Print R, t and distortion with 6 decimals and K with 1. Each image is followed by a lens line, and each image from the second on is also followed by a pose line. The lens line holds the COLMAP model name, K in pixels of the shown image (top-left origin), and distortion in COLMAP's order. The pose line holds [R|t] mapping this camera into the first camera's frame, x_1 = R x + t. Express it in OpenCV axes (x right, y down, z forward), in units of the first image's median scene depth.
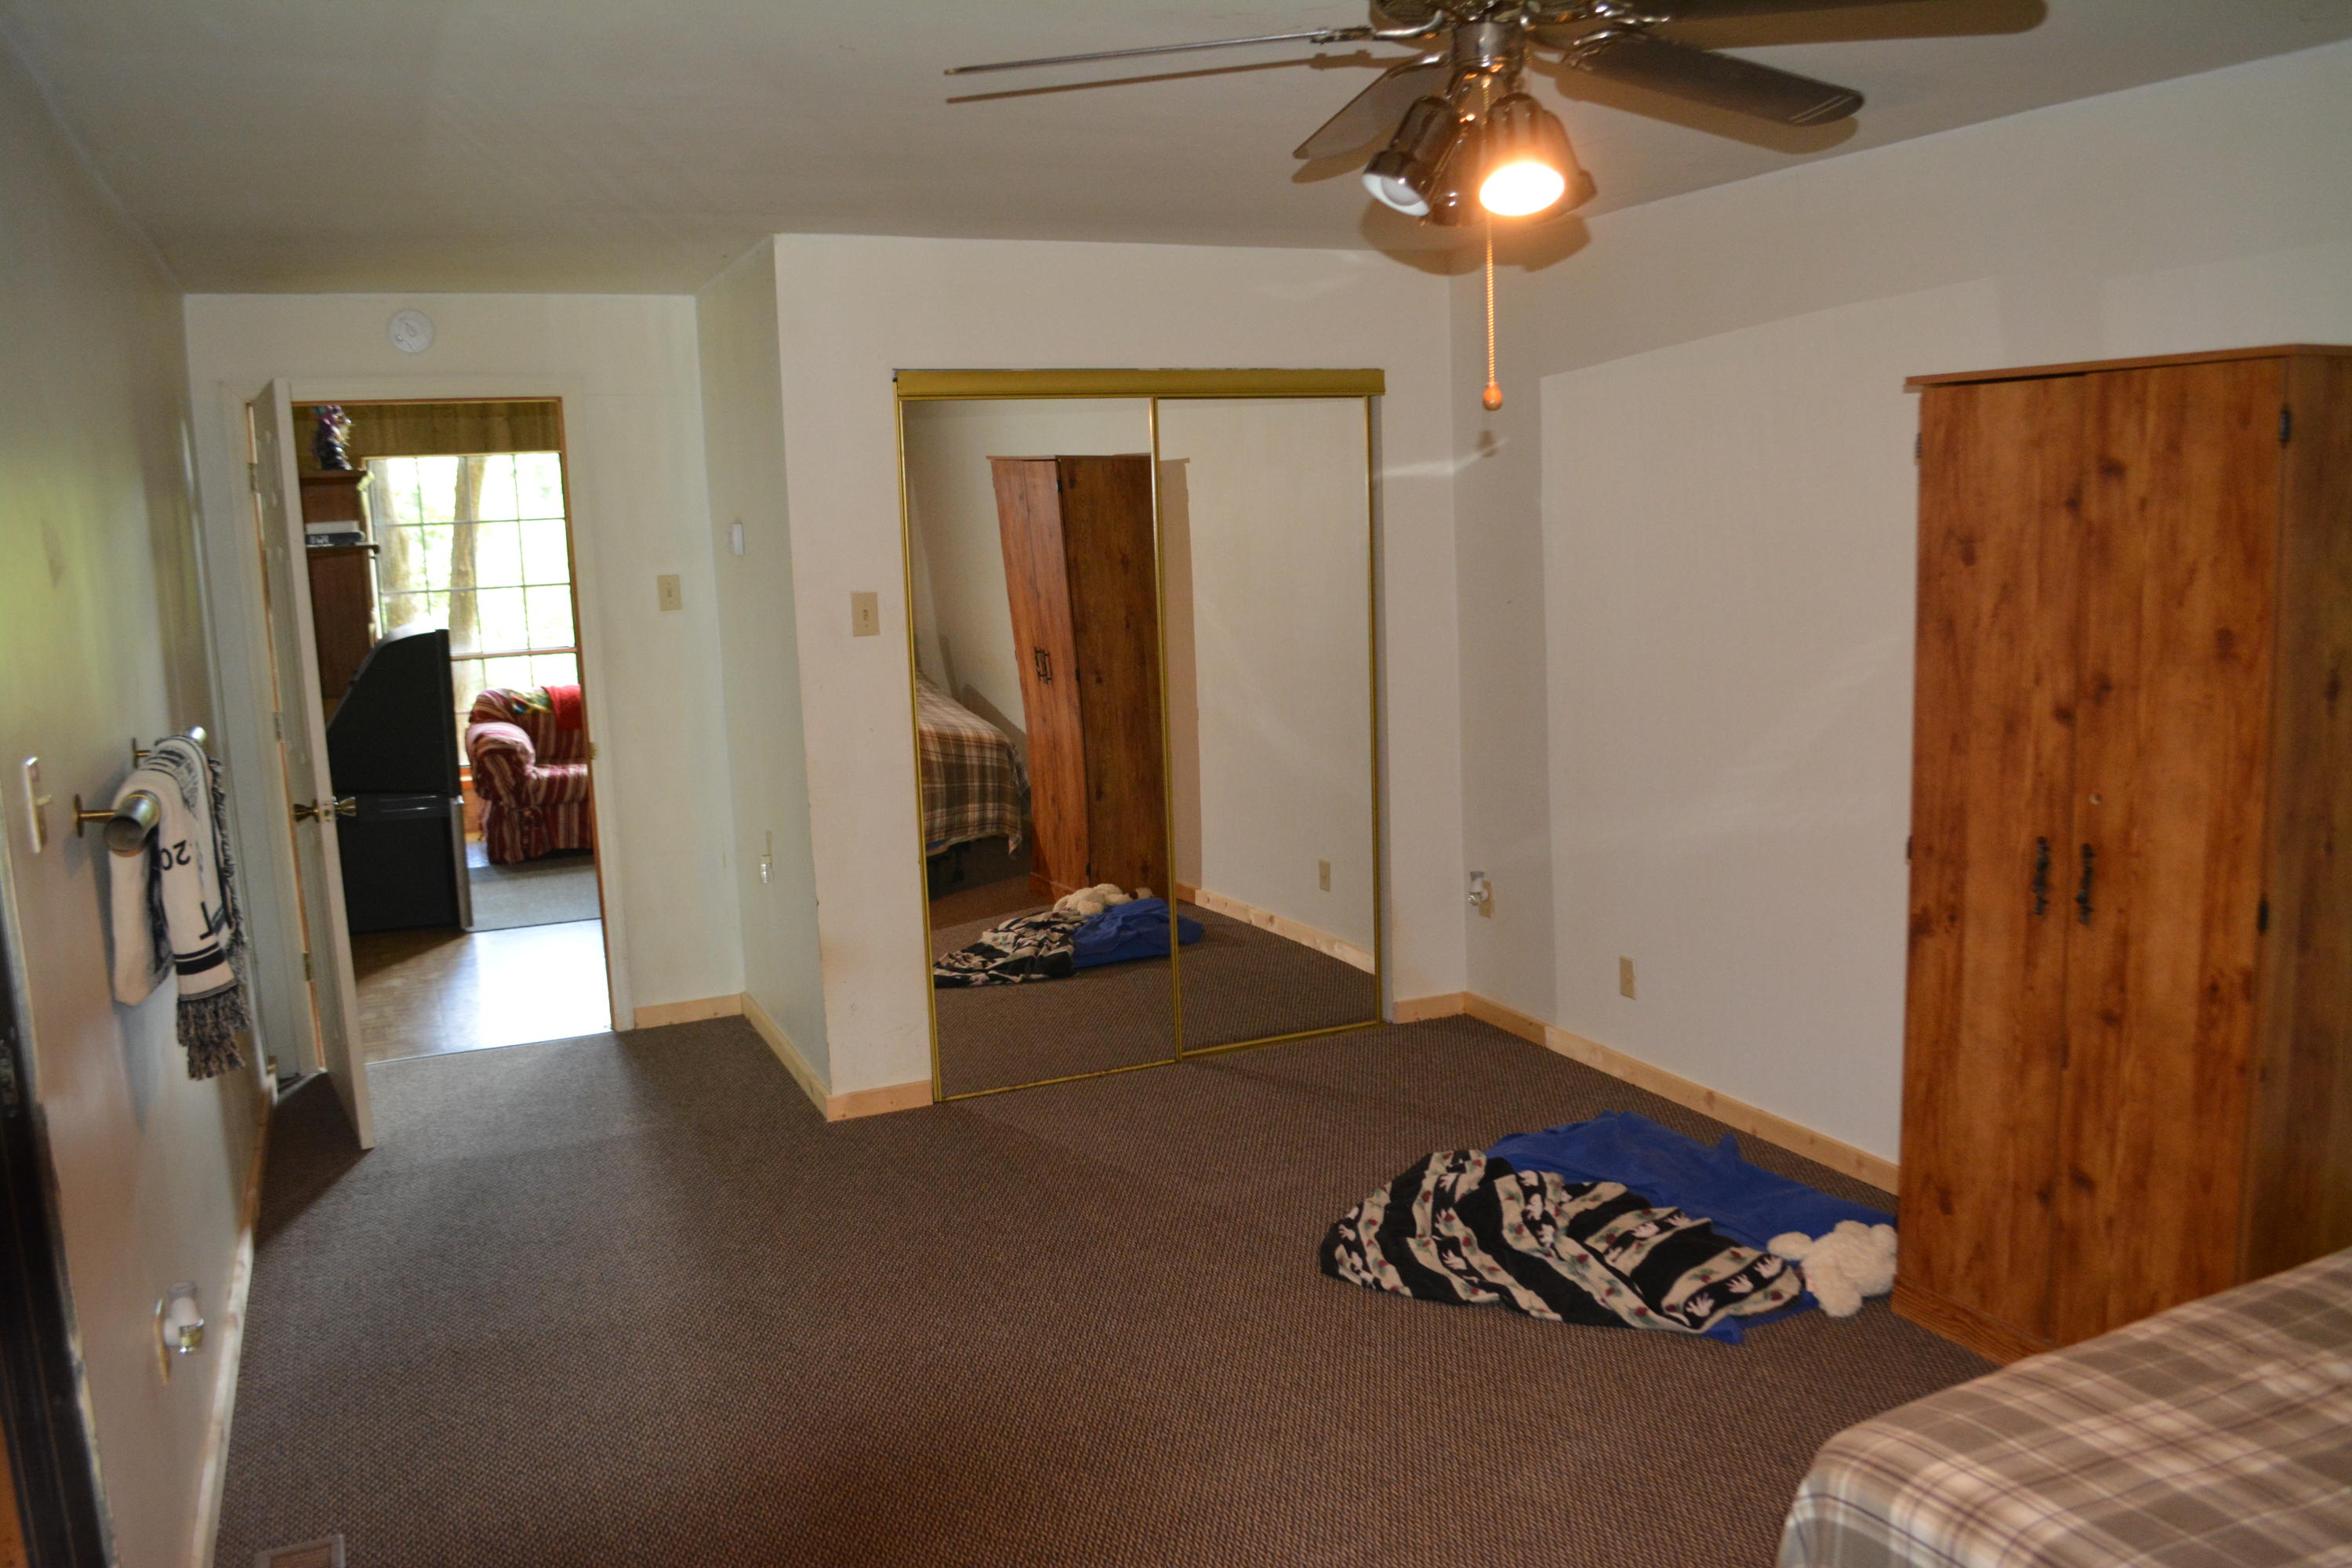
lens RADIAL K [[1845.2, 0, 1177.0], [0, 1845.2, 784.5], [0, 0, 1]] dist [-0.087071, 0.014783]
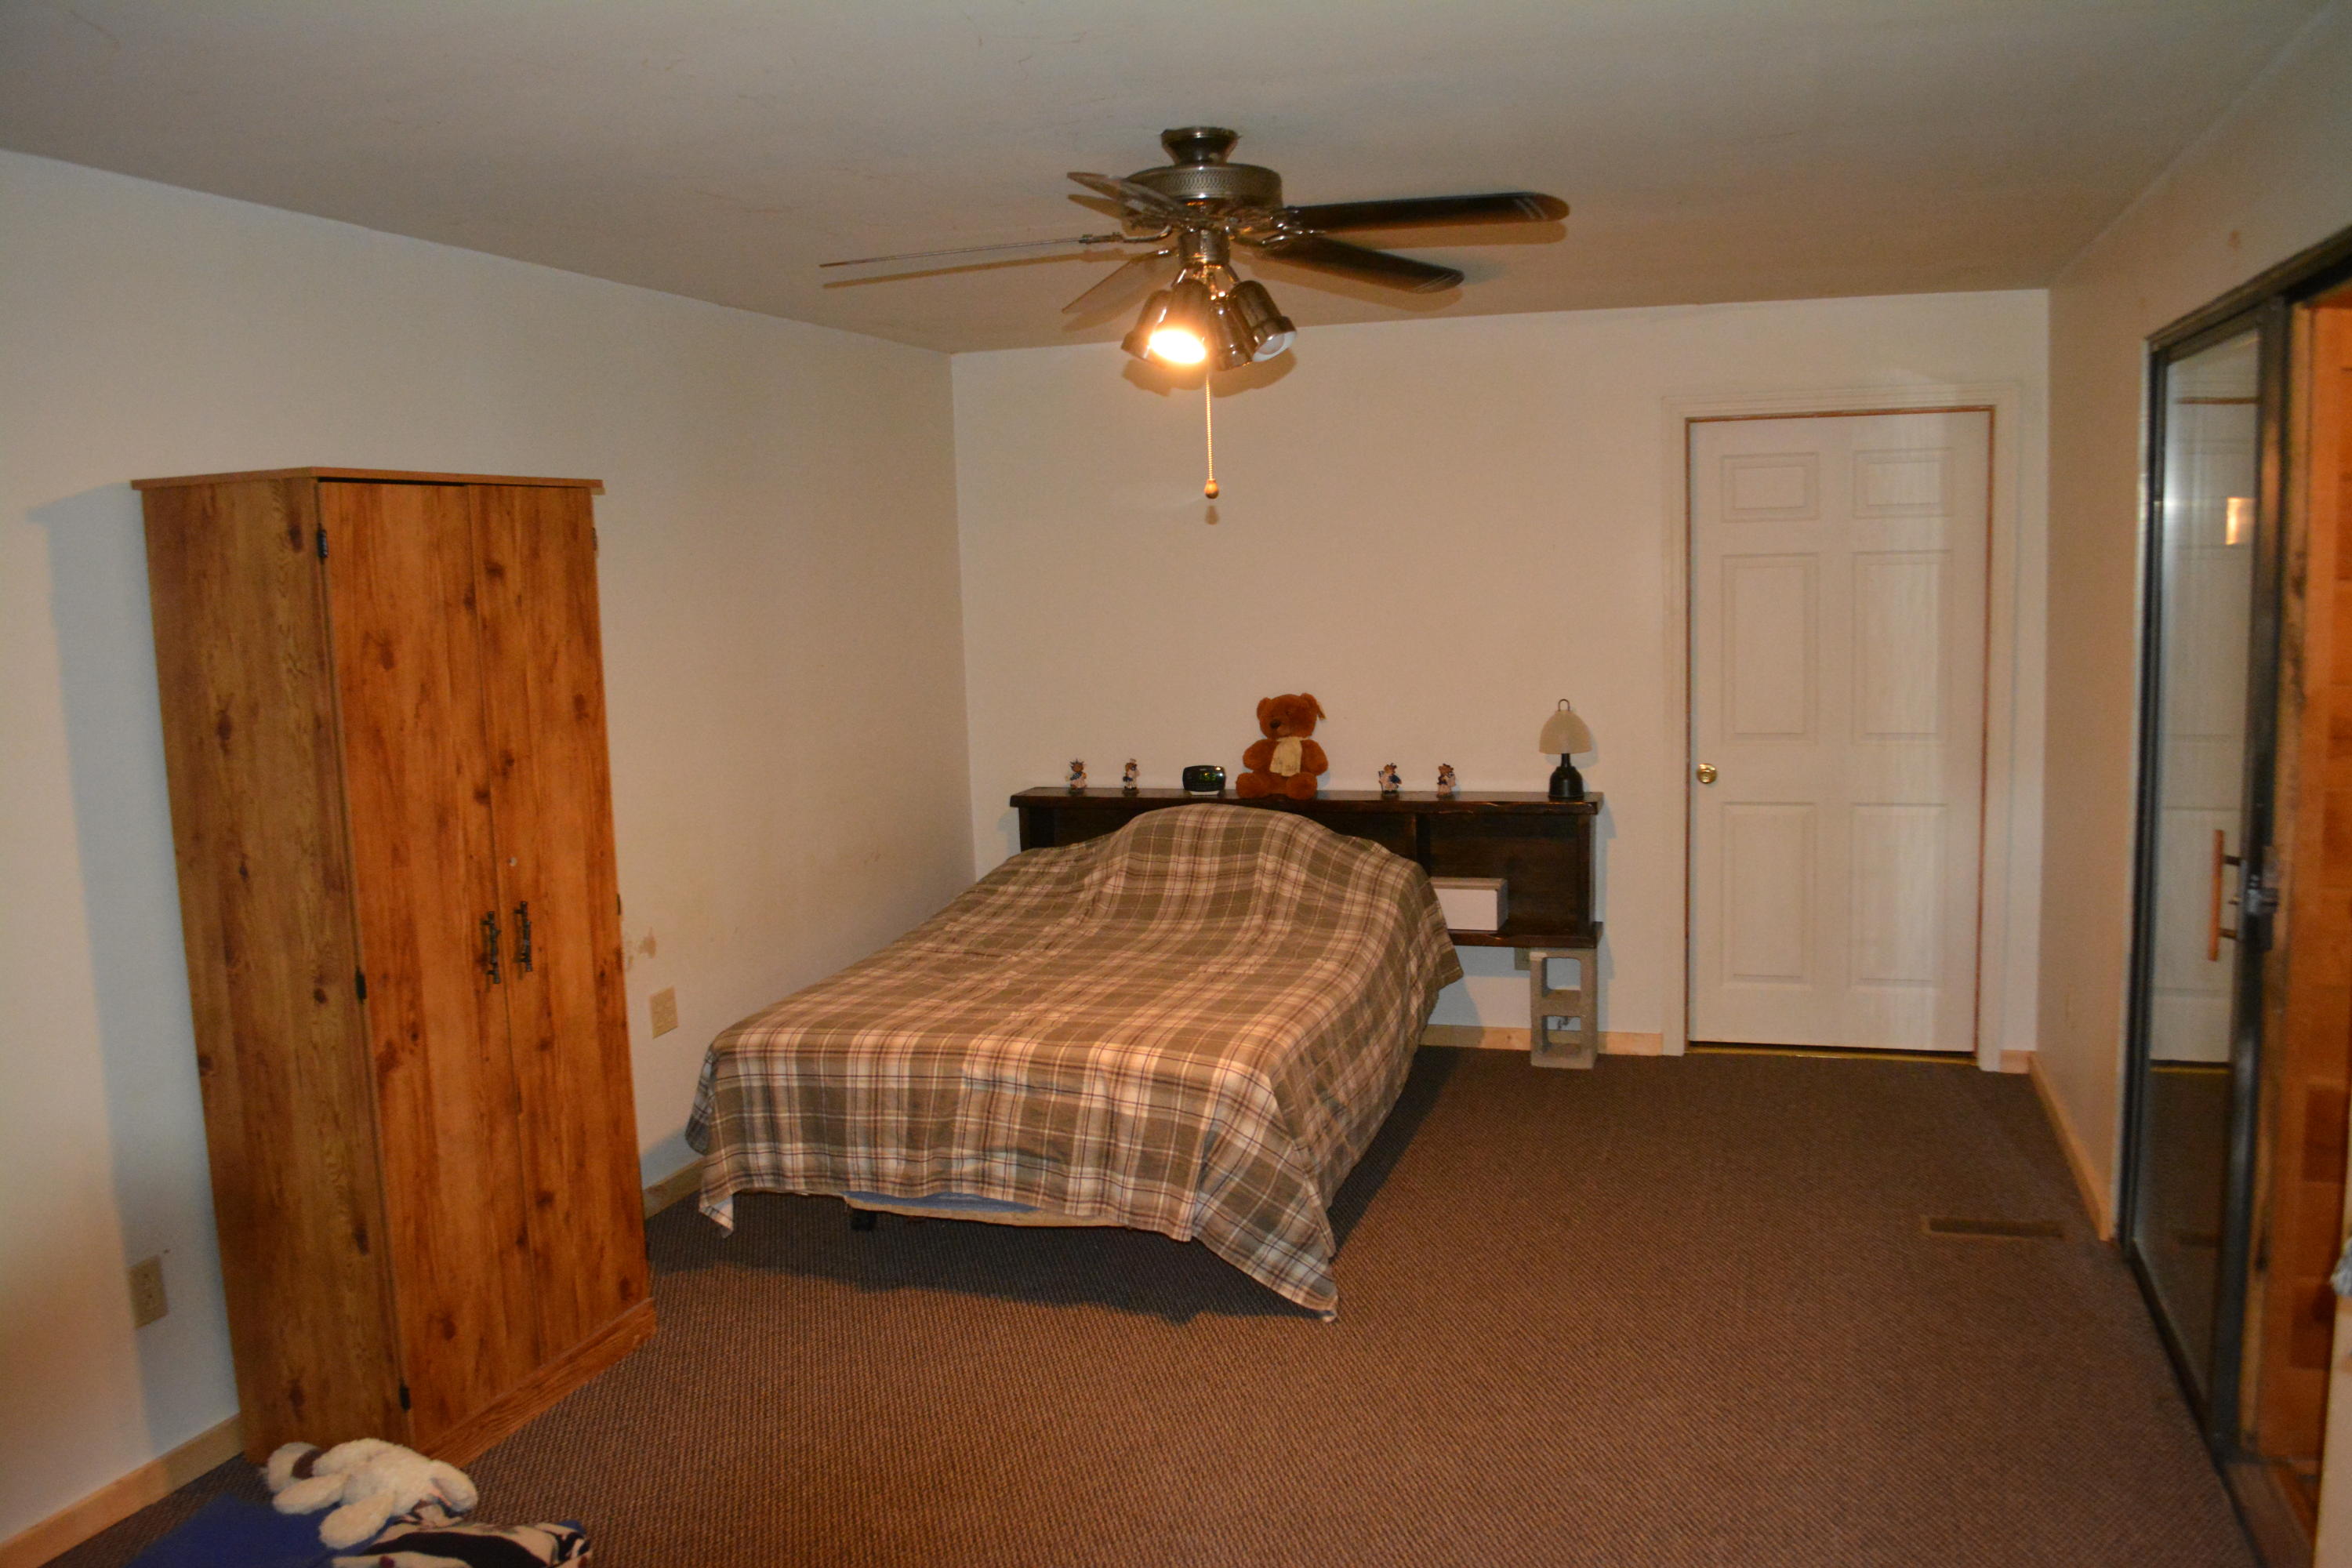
lens RADIAL K [[1845.2, 0, 1178.0], [0, 1845.2, 787.1], [0, 0, 1]] dist [-0.087071, 0.014783]
pose [[-0.736240, -0.024429, 0.676279, -0.557713], [0.157186, 0.965842, 0.206012, -0.203471], [-0.658212, 0.257976, -0.707252, 1.498758]]
